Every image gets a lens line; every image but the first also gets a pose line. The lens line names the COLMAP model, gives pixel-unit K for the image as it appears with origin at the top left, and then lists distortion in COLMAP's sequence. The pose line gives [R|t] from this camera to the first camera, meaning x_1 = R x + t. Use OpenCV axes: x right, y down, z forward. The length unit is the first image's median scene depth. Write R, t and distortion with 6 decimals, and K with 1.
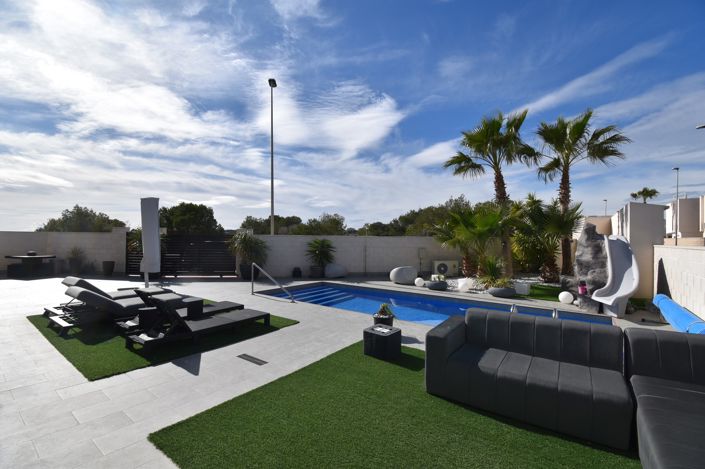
lens RADIAL K [[303.9, 0, 350.6], [0, 303.9, 231.3], [0, 0, 1]] dist [0.002498, -0.020391]
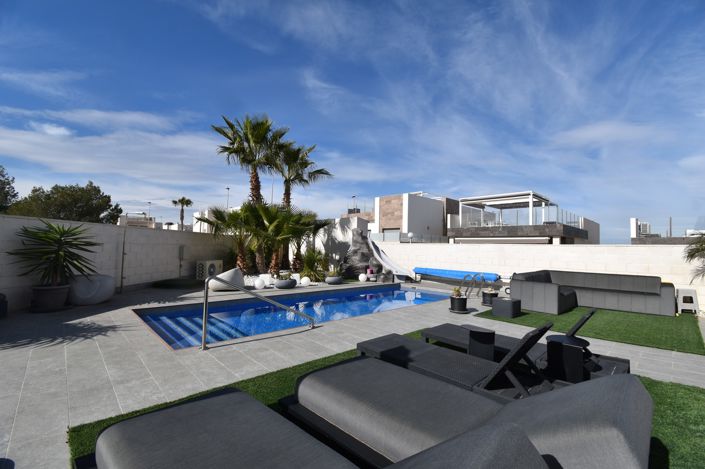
lens RADIAL K [[306.6, 0, 355.0], [0, 306.6, 232.3], [0, 0, 1]] dist [0.015737, -0.021063]
pose [[0.153770, 0.042725, 0.987183, -0.503249], [-0.046953, 0.998252, -0.035891, 0.032668], [-0.986991, -0.040832, 0.155507, 0.510389]]
